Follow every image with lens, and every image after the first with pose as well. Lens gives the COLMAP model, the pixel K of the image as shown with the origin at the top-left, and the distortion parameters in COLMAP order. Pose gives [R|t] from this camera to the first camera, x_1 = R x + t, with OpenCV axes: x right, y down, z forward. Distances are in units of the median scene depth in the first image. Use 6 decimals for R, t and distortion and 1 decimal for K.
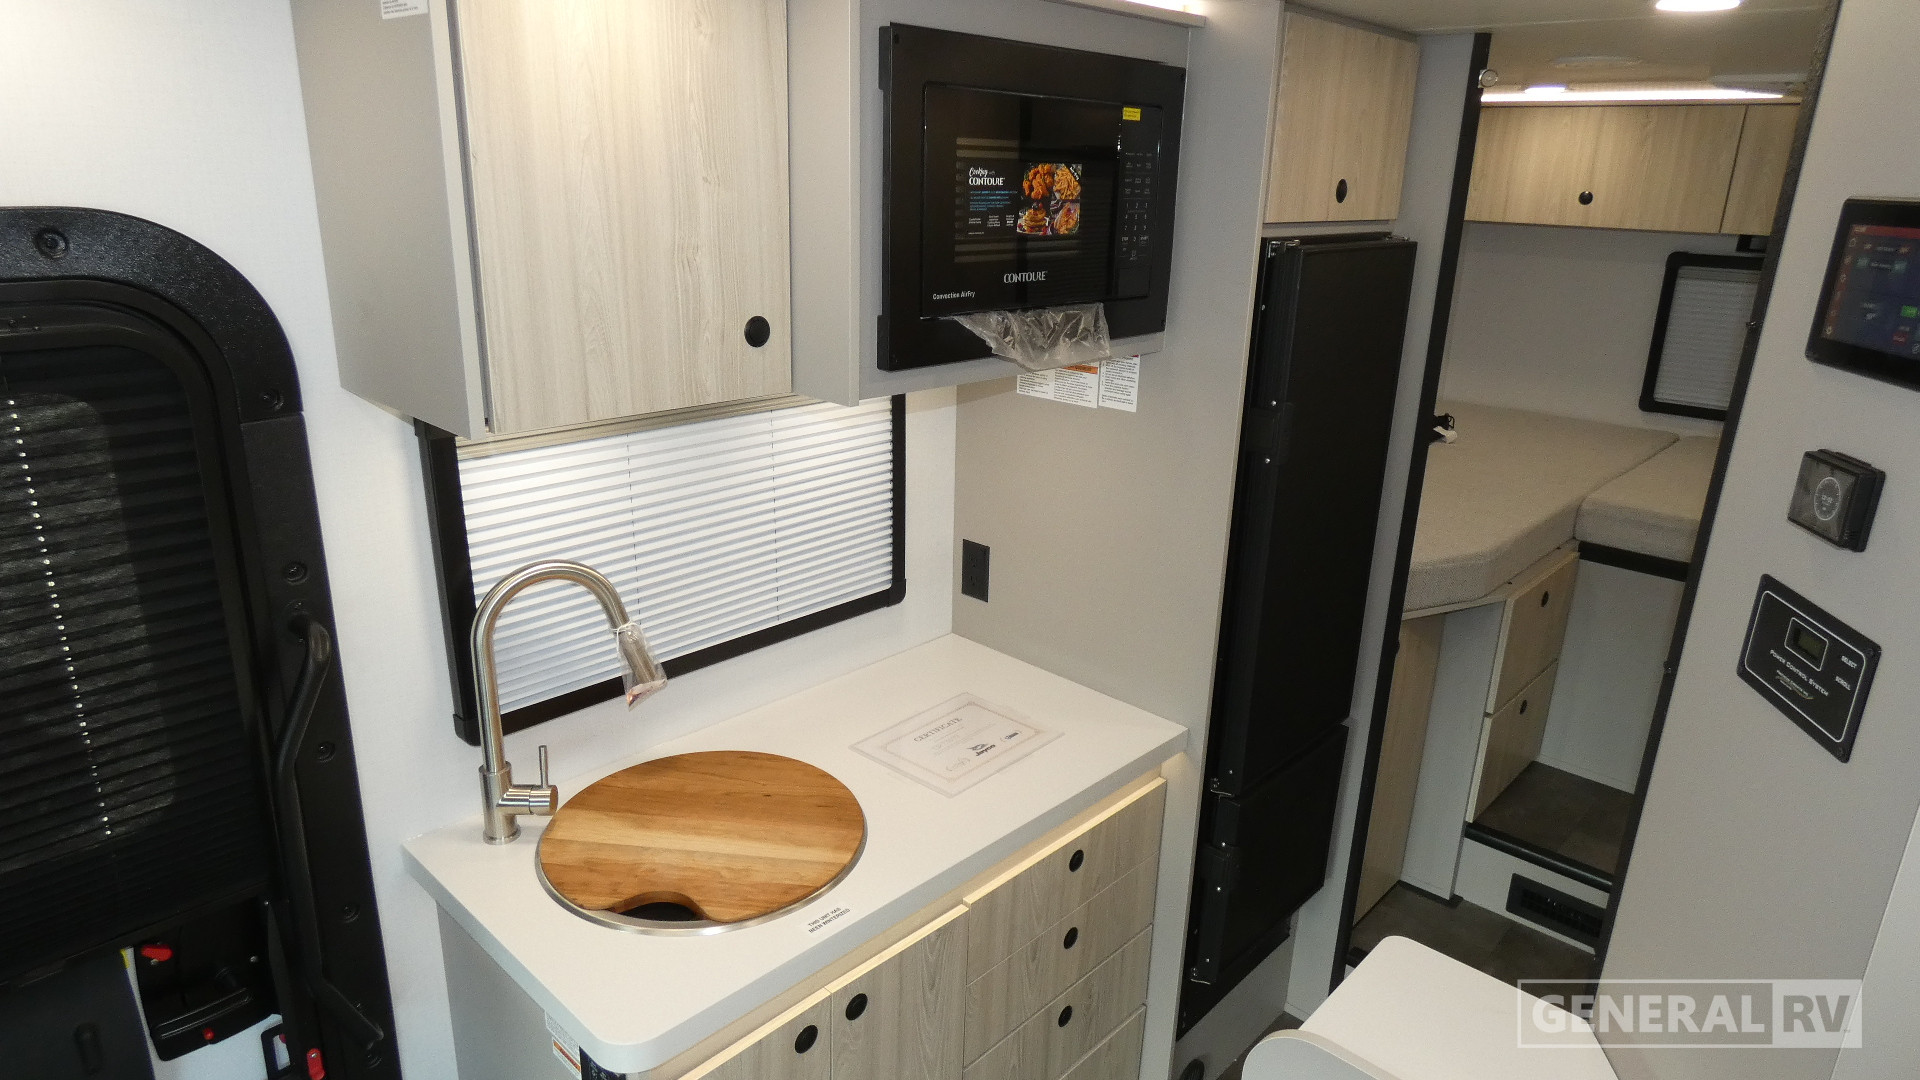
lens RADIAL K [[1152.7, 0, 957.6], [0, 1152.7, 536.5], [0, 0, 1]] dist [0.008999, -0.017814]
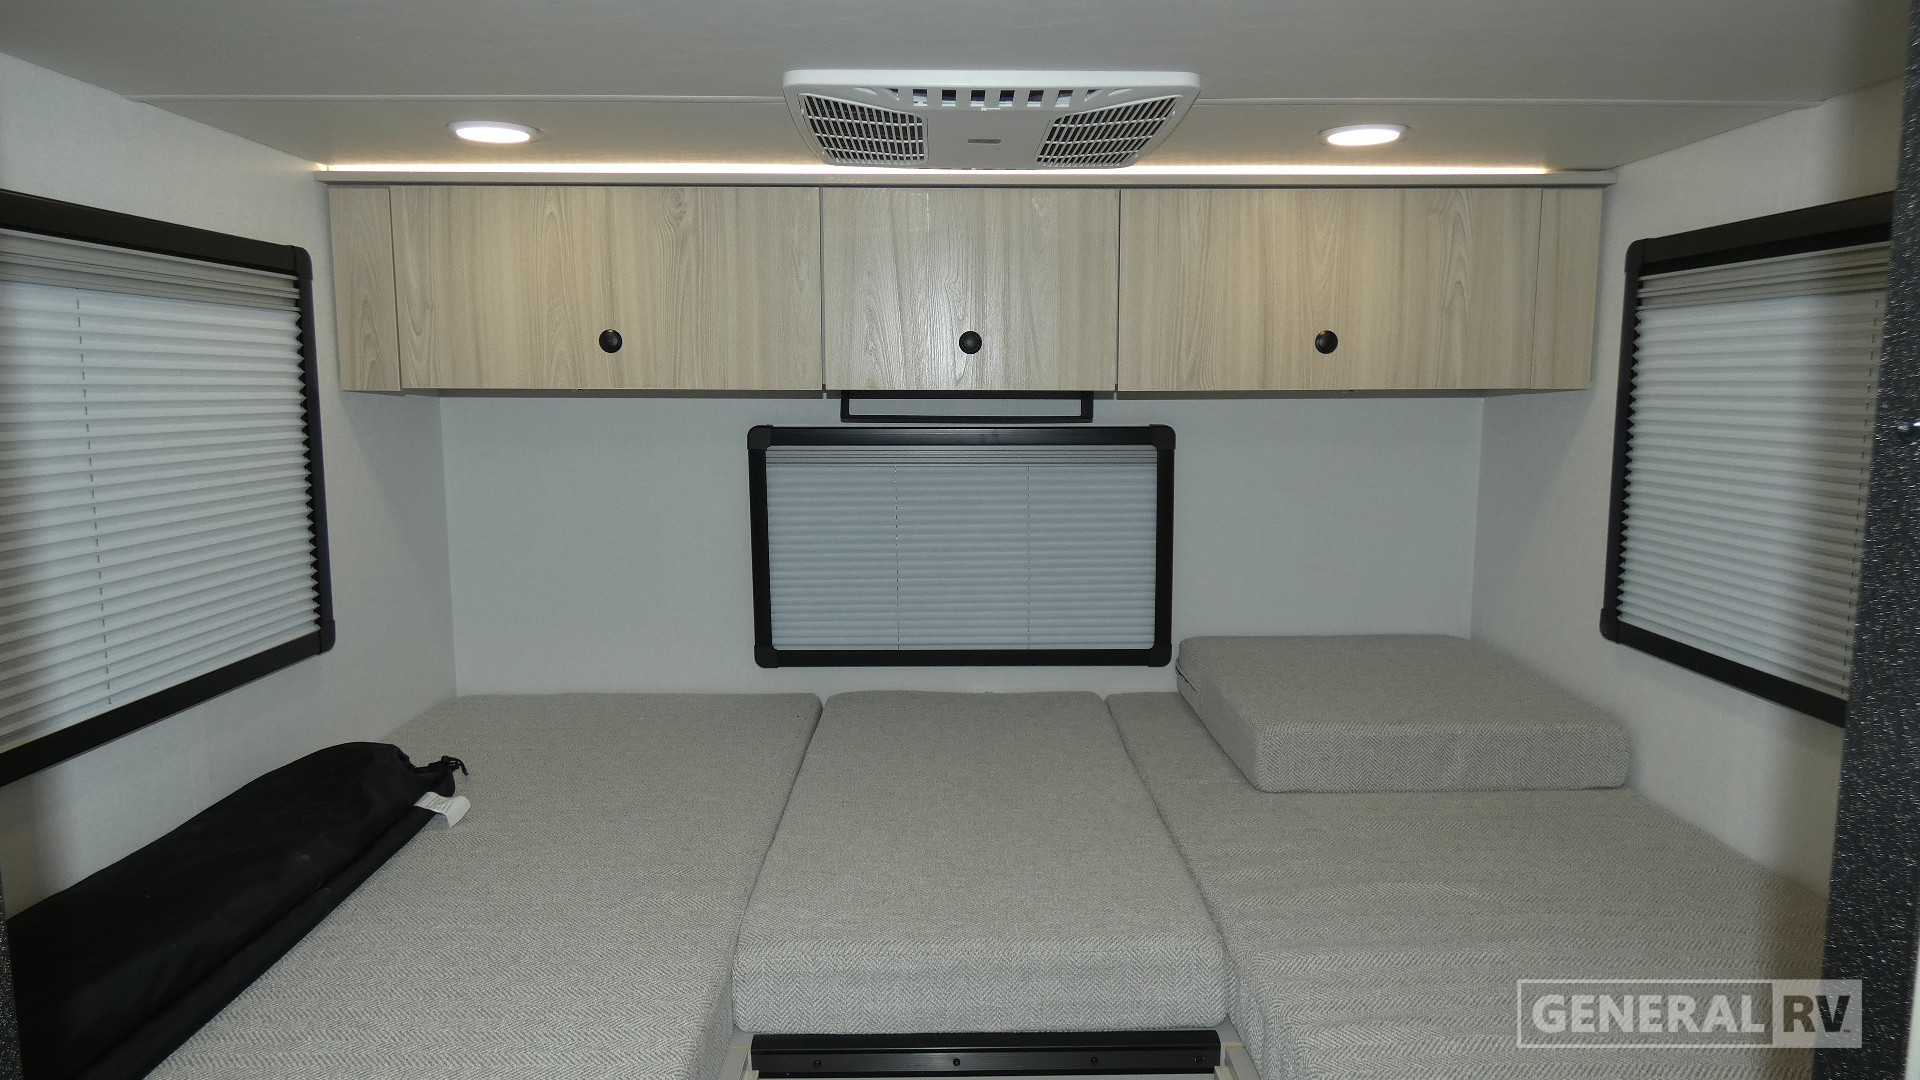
lens RADIAL K [[1152.7, 0, 957.6], [0, 1152.7, 536.5], [0, 0, 1]] dist [0.008999, -0.017814]
pose [[0.717307, -0.114238, 0.687328, 0.436271], [0.229171, 0.970264, -0.077903, -0.190713], [-0.657990, 0.213396, 0.722157, 0.817489]]
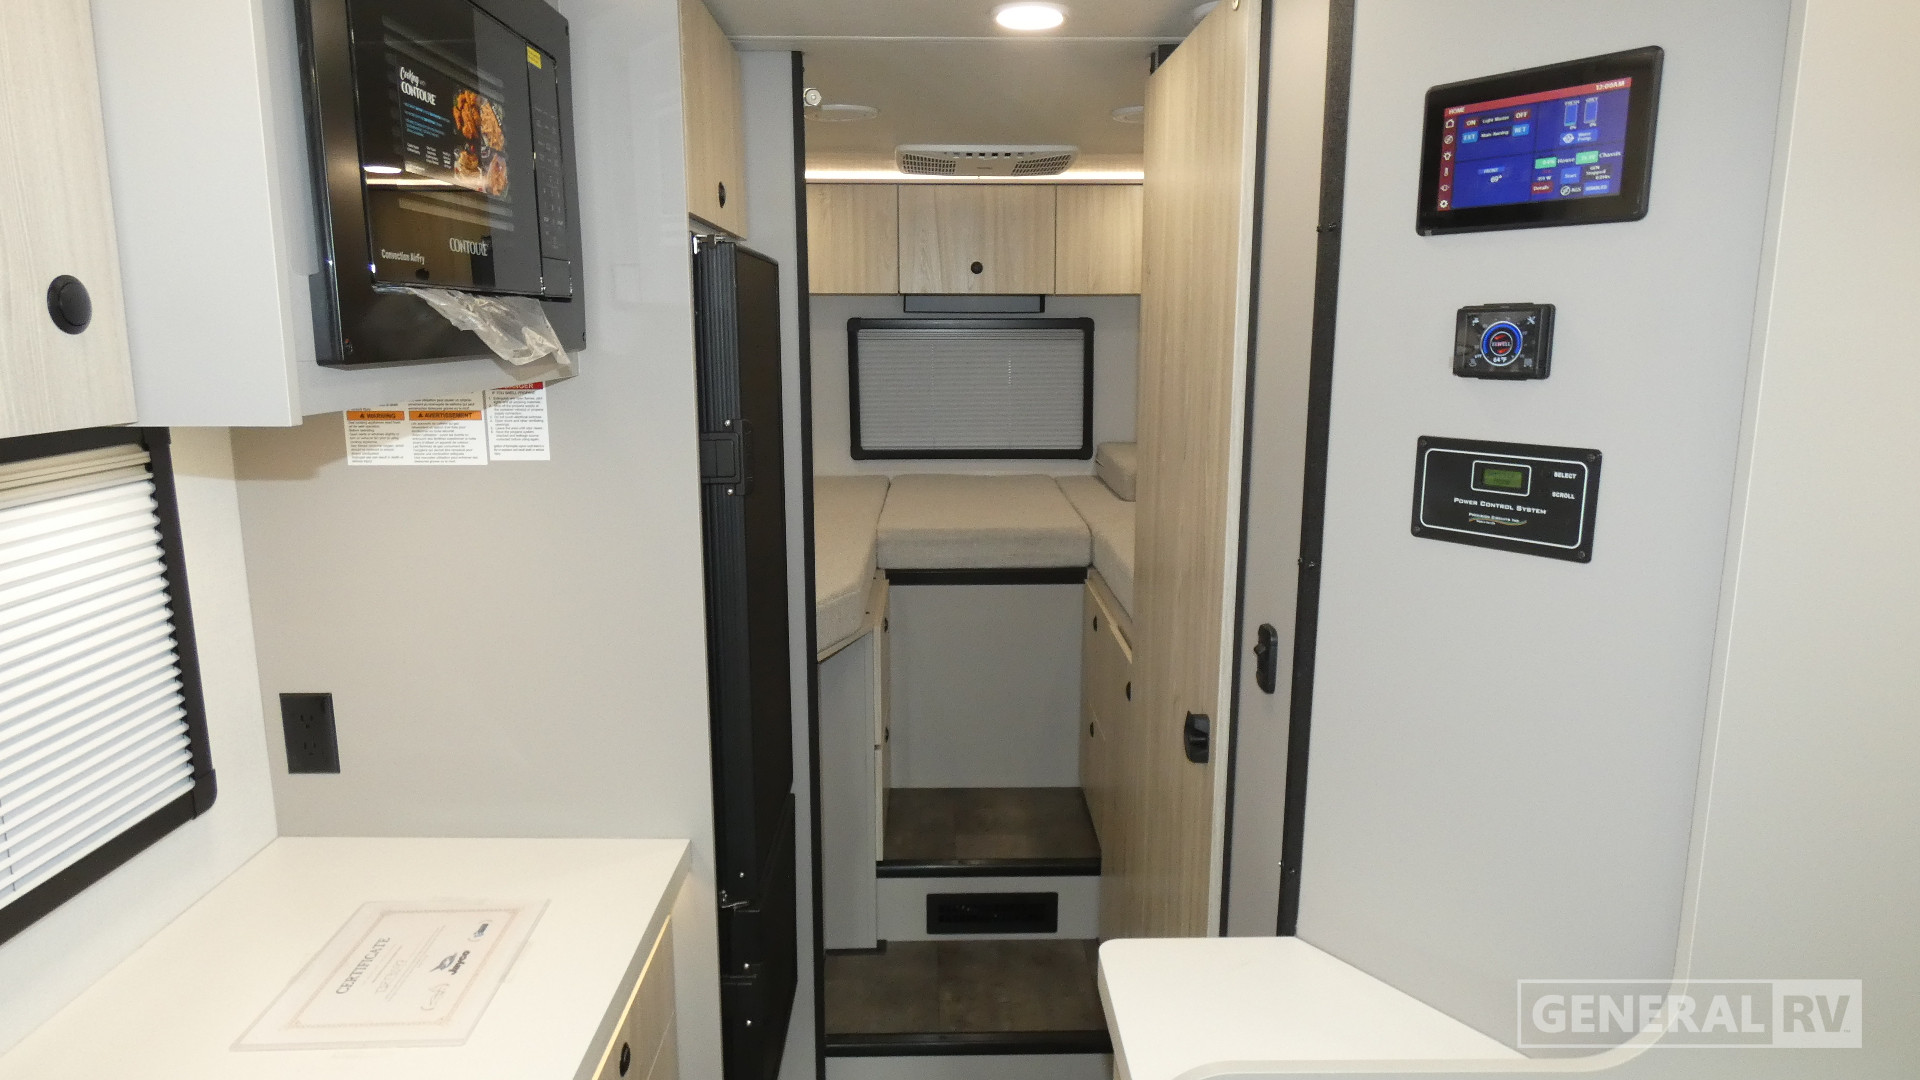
lens RADIAL K [[1152.7, 0, 957.6], [0, 1152.7, 536.5], [0, 0, 1]] dist [0.008999, -0.017814]
pose [[0.714360, -0.151753, 0.683126, -0.185611], [0.231708, 0.972430, -0.026282, 0.026198], [-0.660304, 0.177061, 0.729828, 0.255643]]
